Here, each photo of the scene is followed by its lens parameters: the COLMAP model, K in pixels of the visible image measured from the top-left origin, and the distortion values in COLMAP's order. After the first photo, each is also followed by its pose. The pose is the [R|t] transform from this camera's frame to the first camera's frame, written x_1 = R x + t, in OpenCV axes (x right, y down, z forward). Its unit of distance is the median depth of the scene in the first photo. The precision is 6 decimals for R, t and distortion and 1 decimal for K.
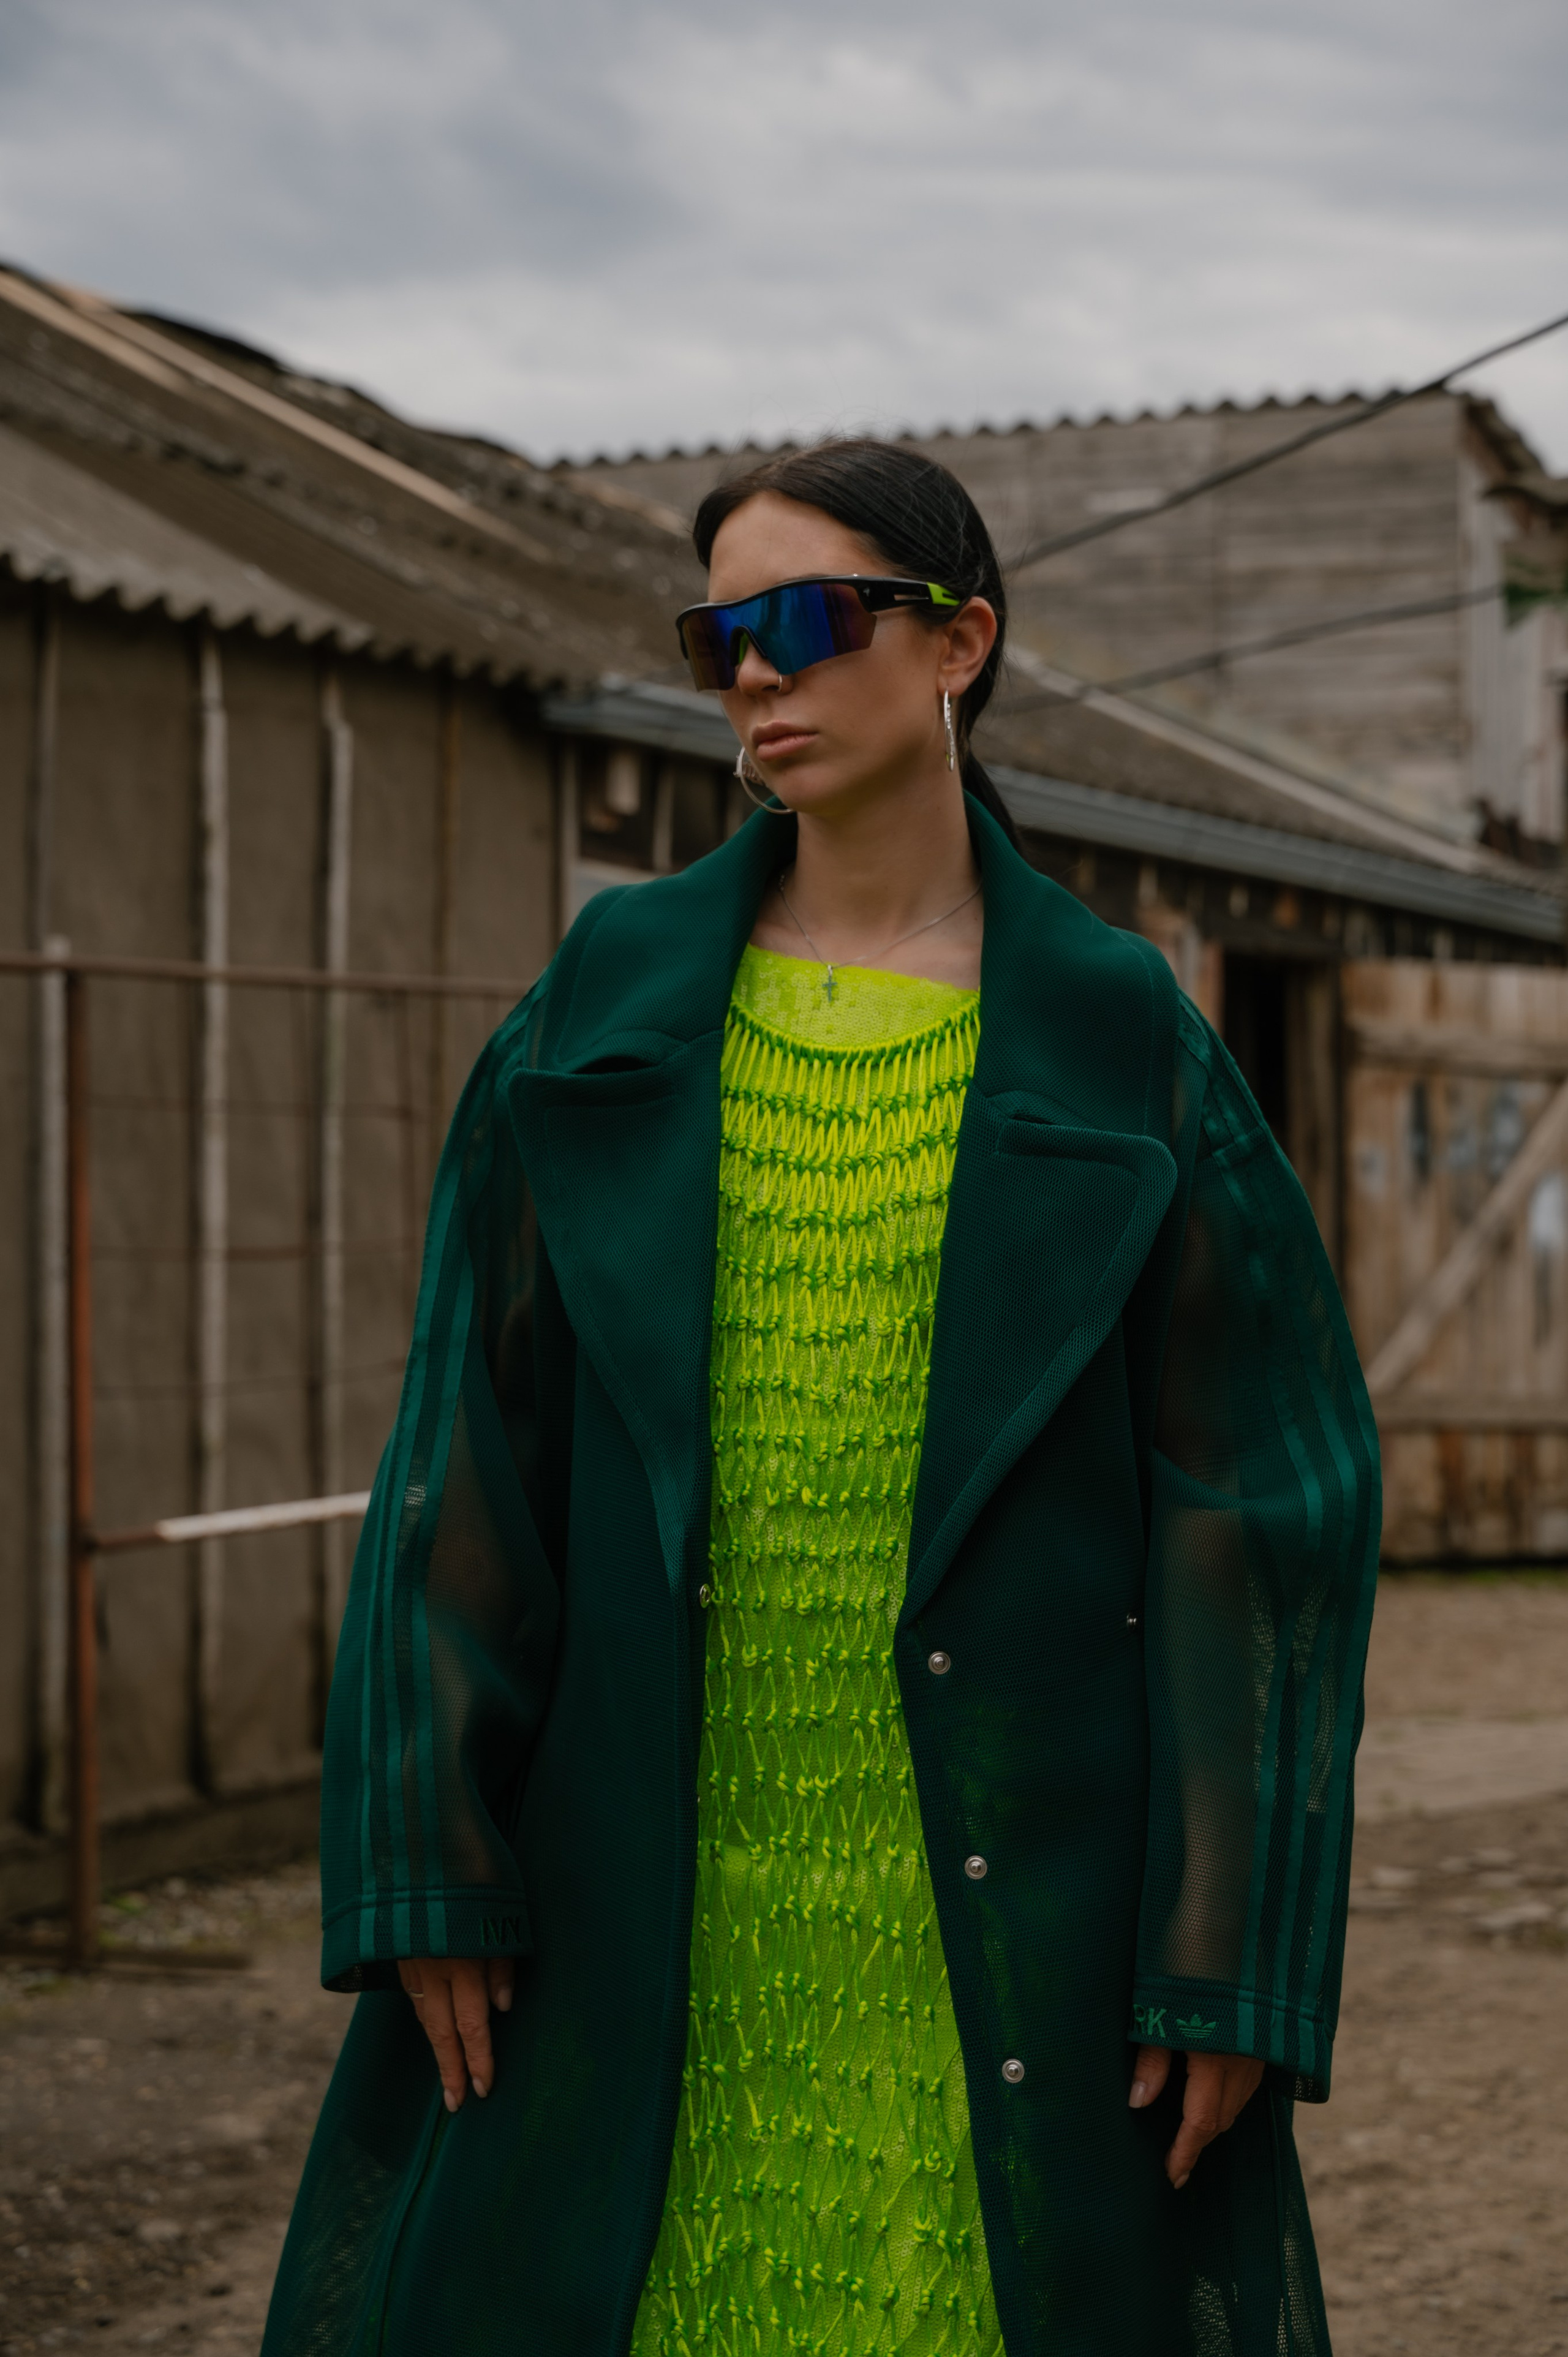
lens RADIAL K [[4769.3, 0, 813.4], [0, 4769.3, 1159.8], [0, 0, 1]] dist [0.273429, 0.326235]
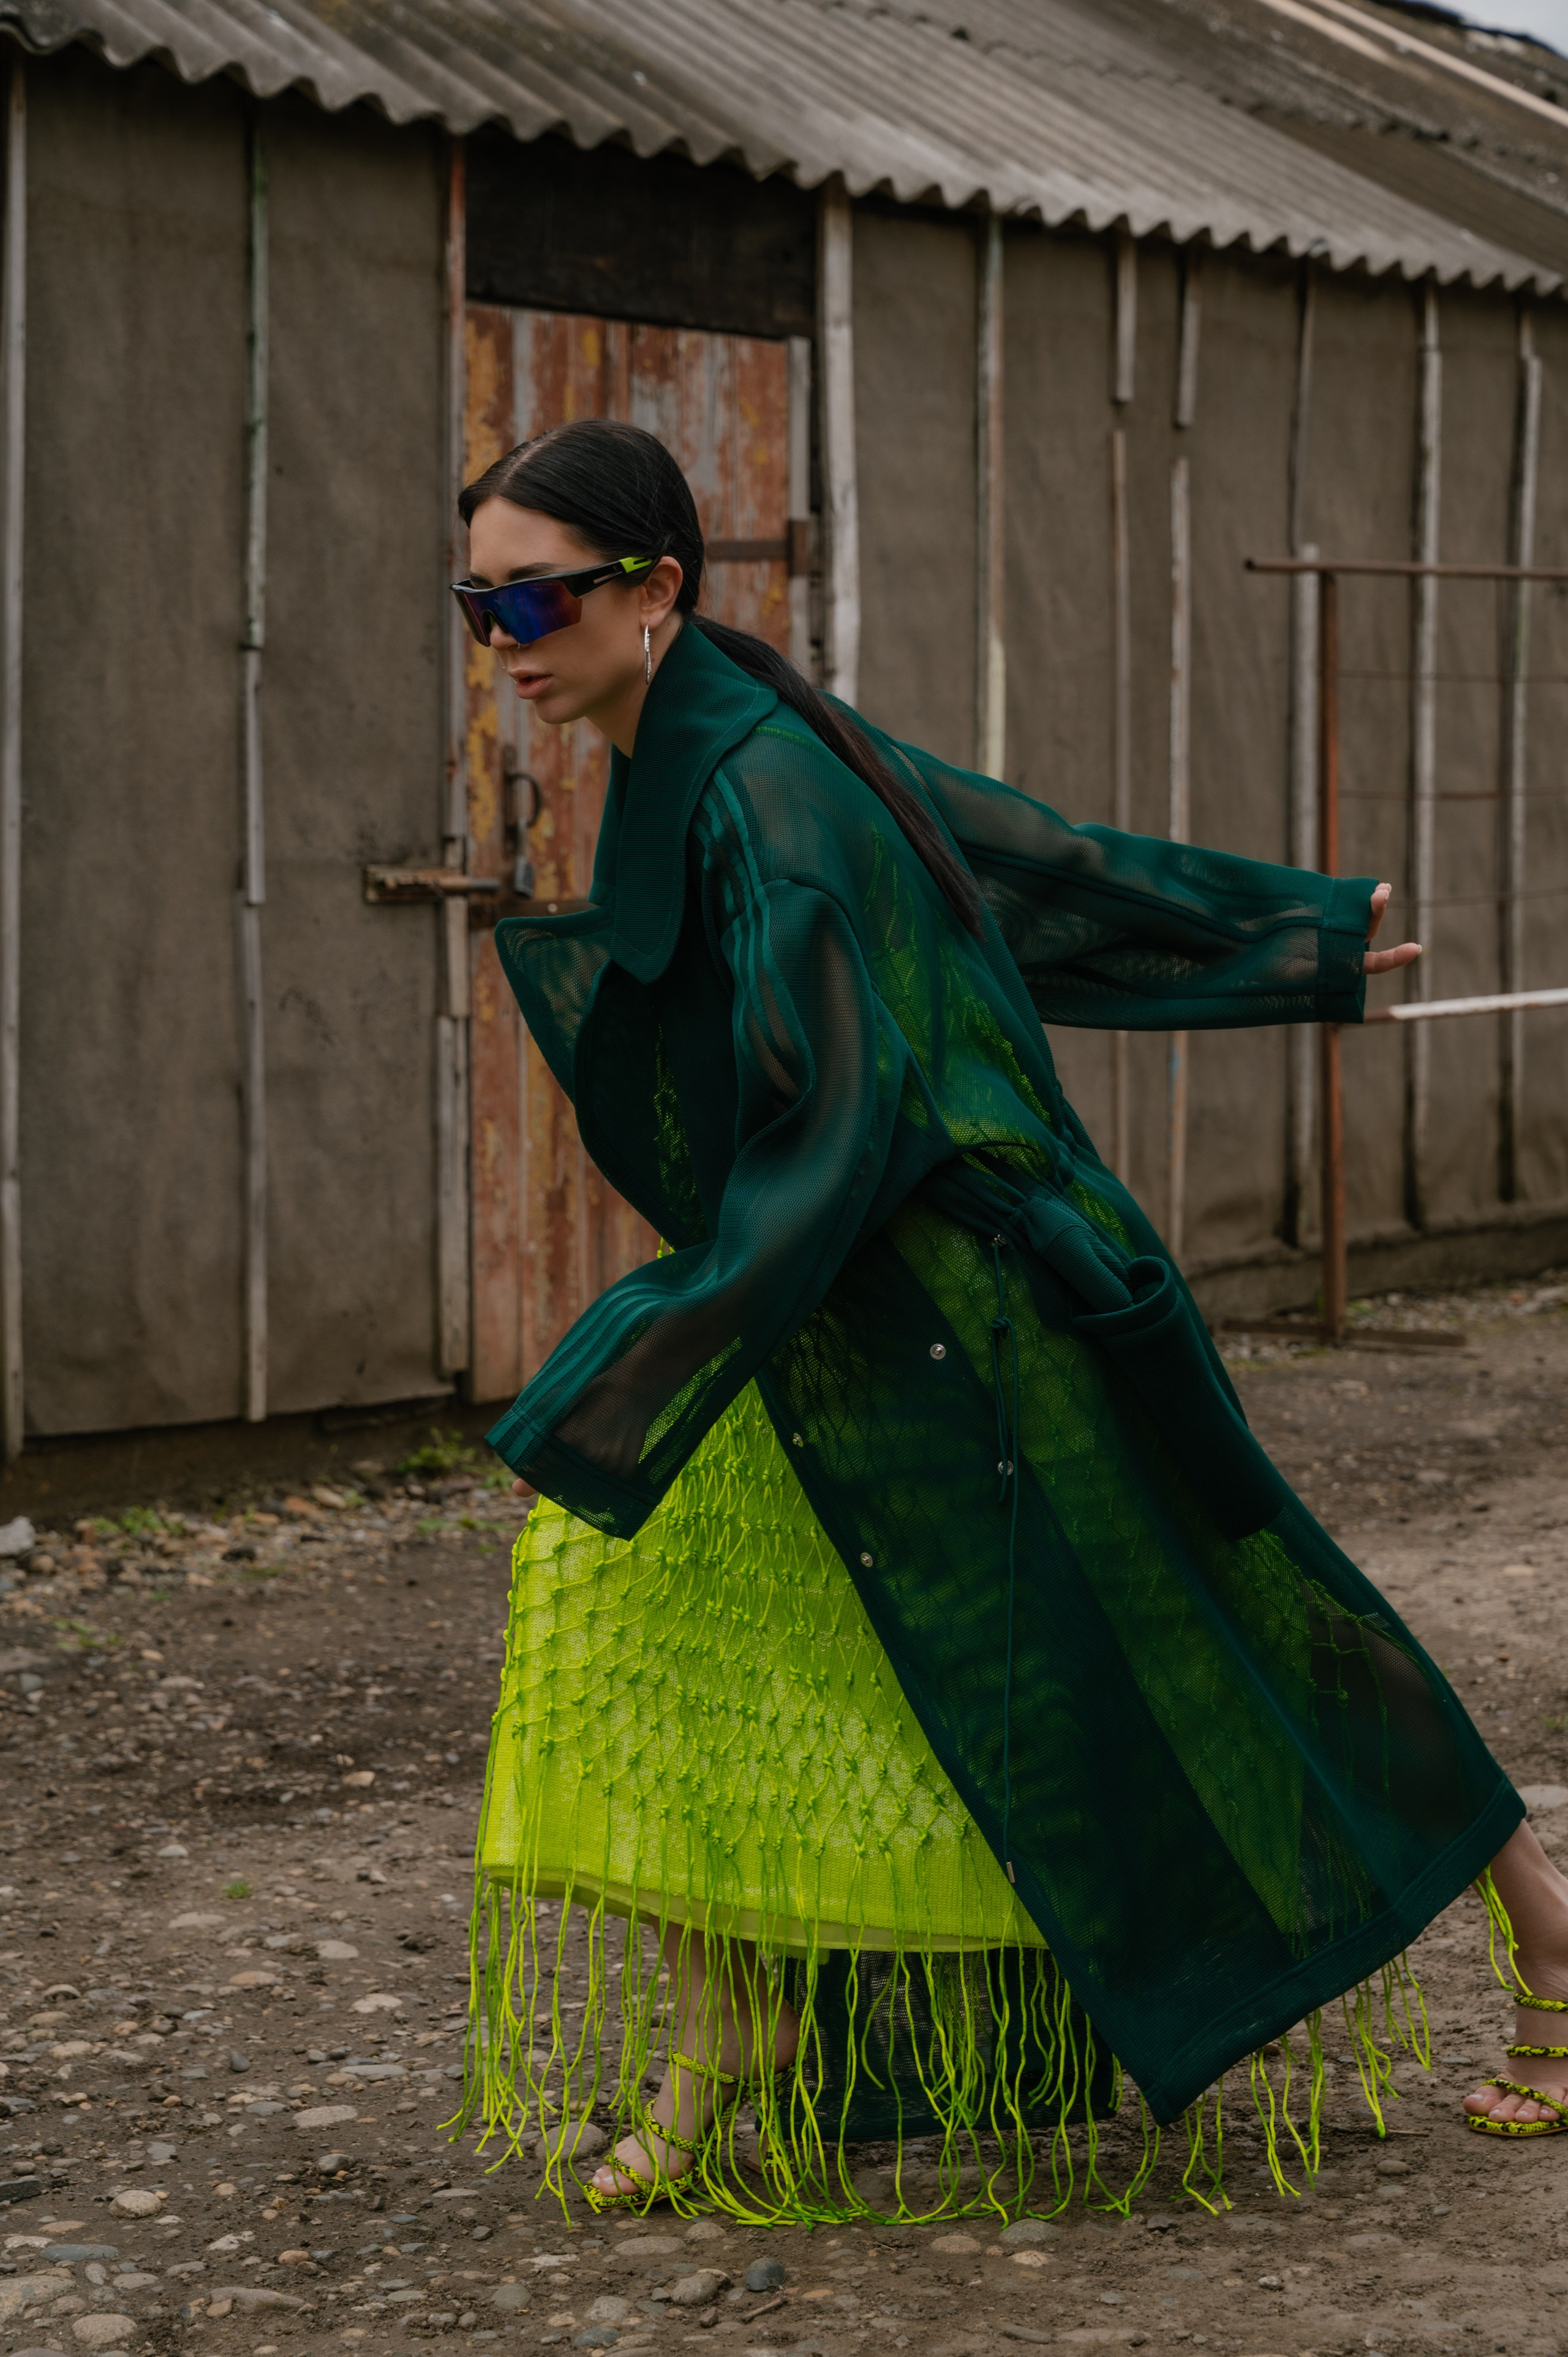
lens RADIAL K [[4767.4, 0, 784.0], [0, 4767.4, 1178.5], [0, 0, 1]] dist [0.221868, 0.475282]
pose [[0.973477, 0.014736, -0.228312, -0.001608], [0.005313, 0.996199, 0.086949, 0.009254], [0.228725, -0.085856, 0.969698, -0.261623]]
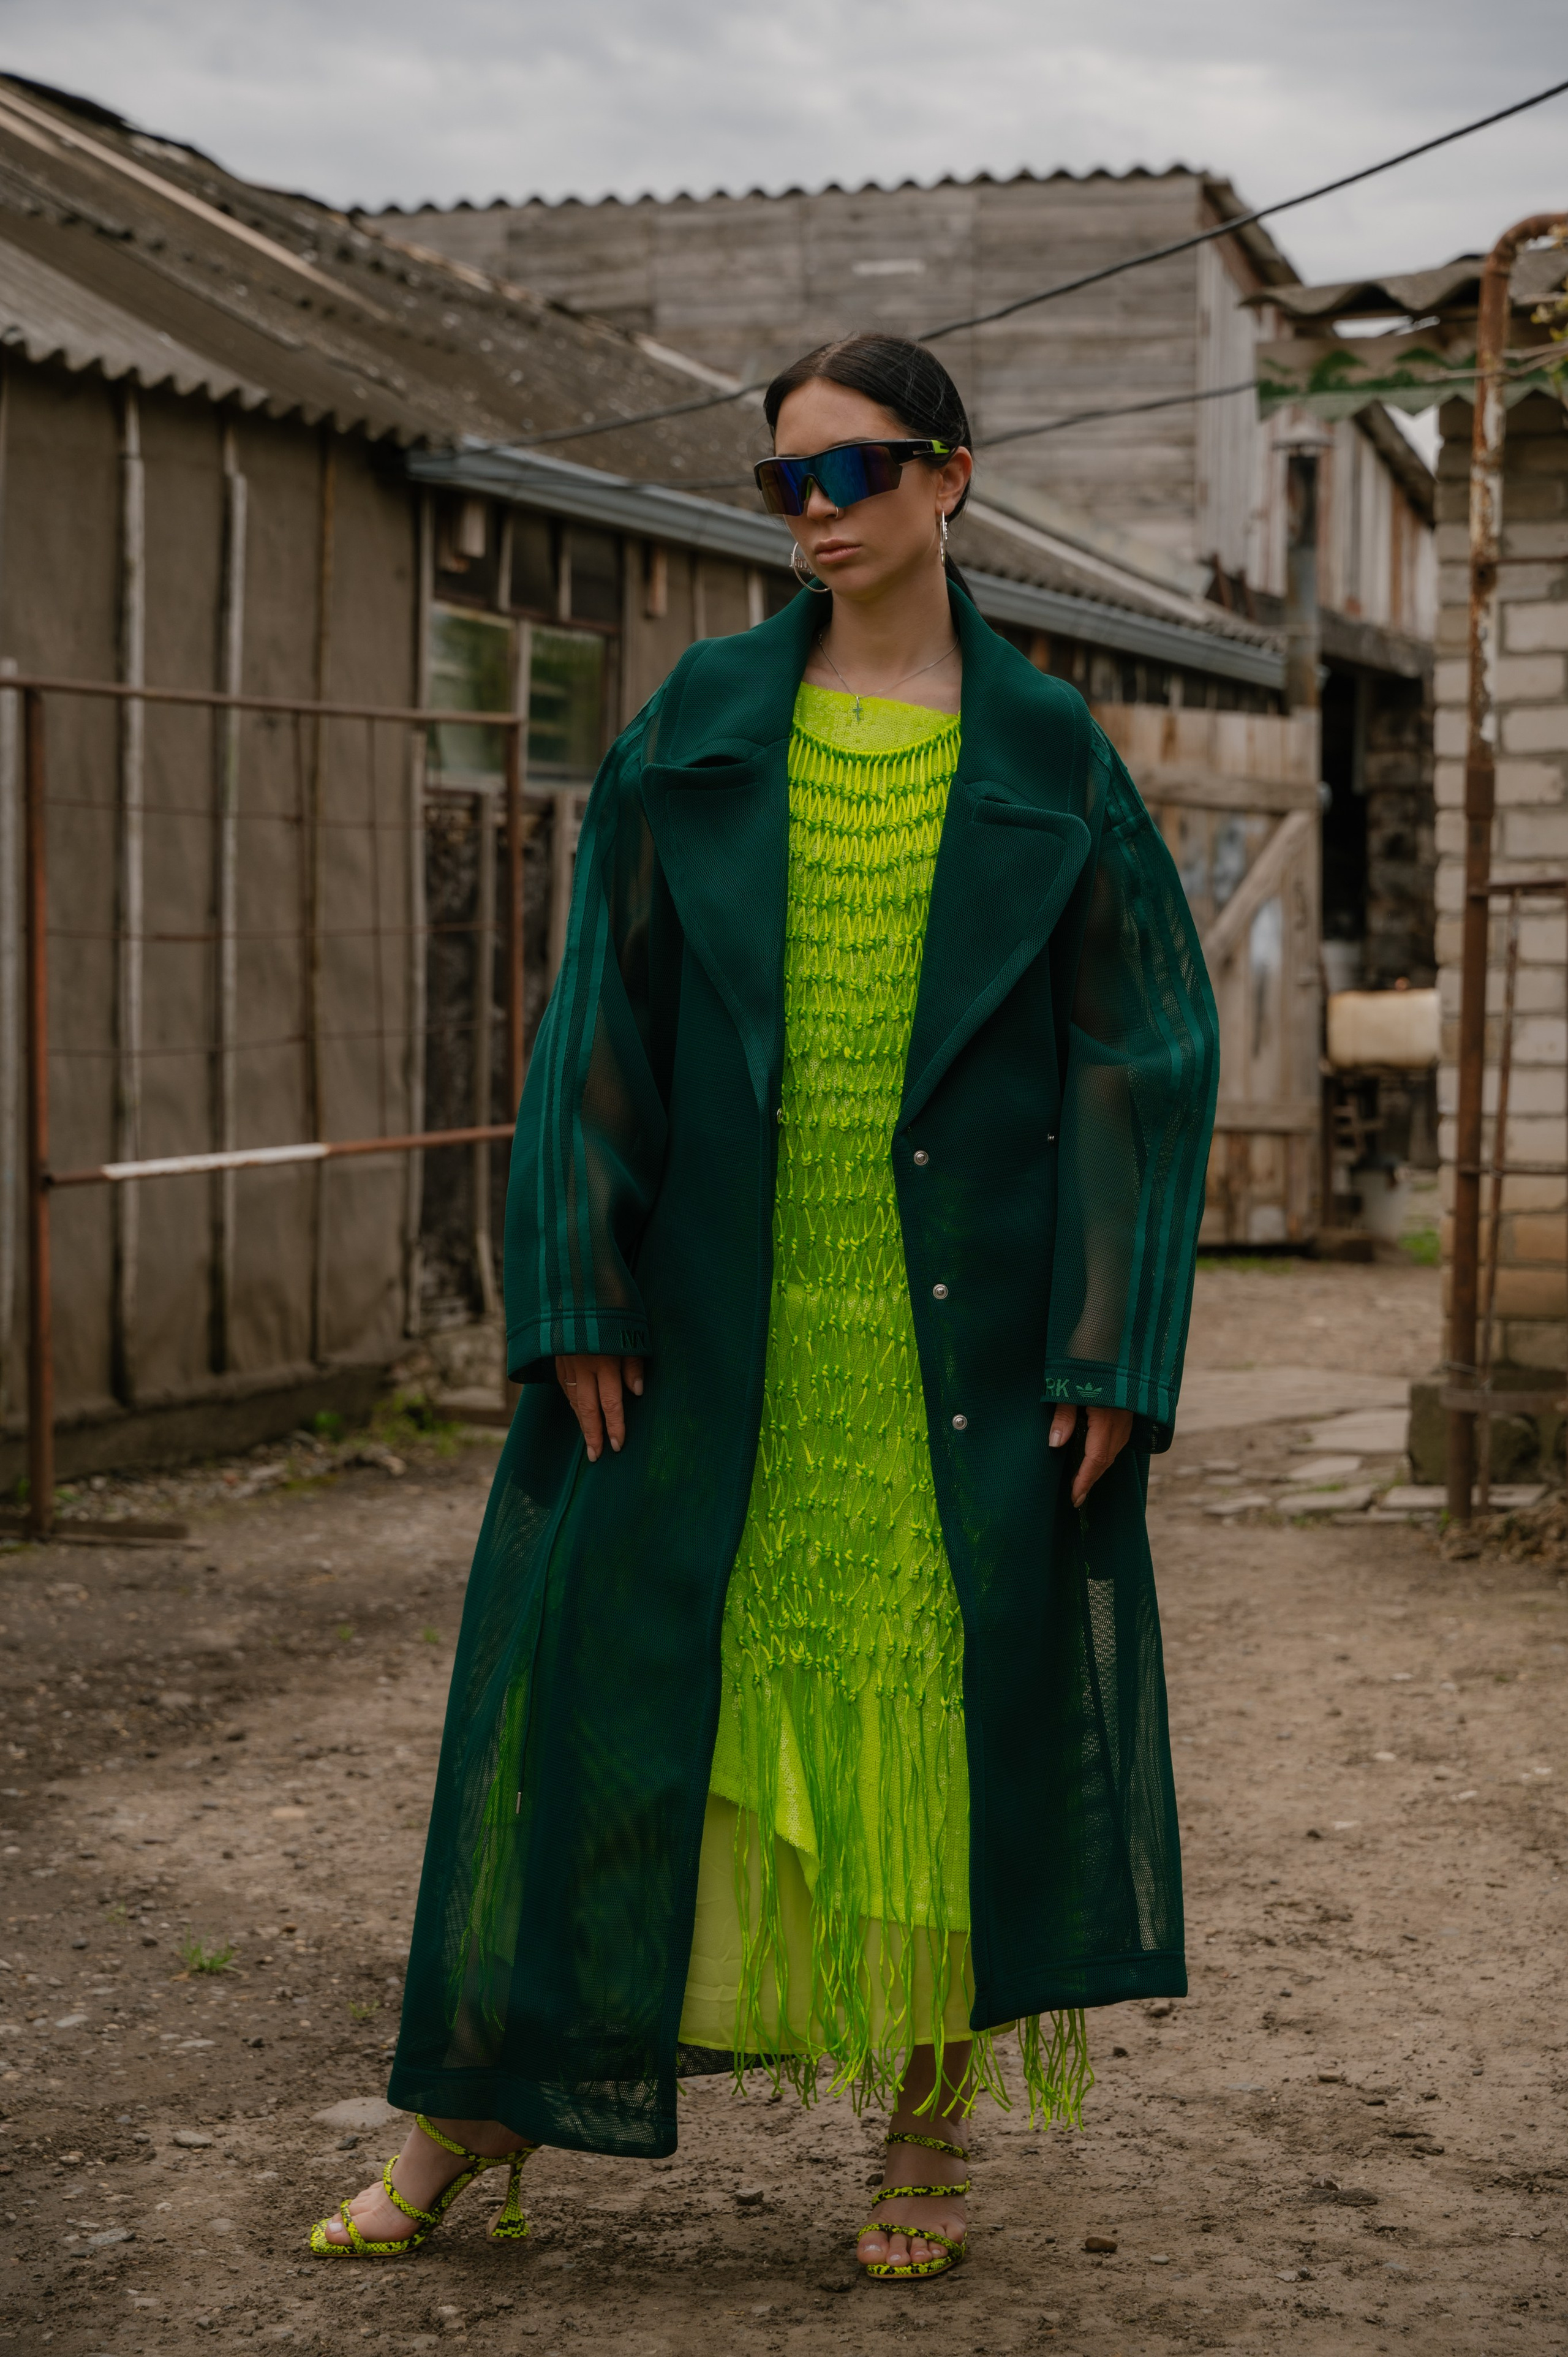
lens RADIAL K [[4769.3, 0, 813.4], [0, 4769.3, 1159.8], [0, 0, 1]] dist [0.273429, 0.326235]
pose [[0.997868, 0.013333, 0.063881, -0.036158], [-0.016801, 0.998397, 0.054056, 0.007903], [-0.063058, -0.055014, 0.996492, -0.165866]]
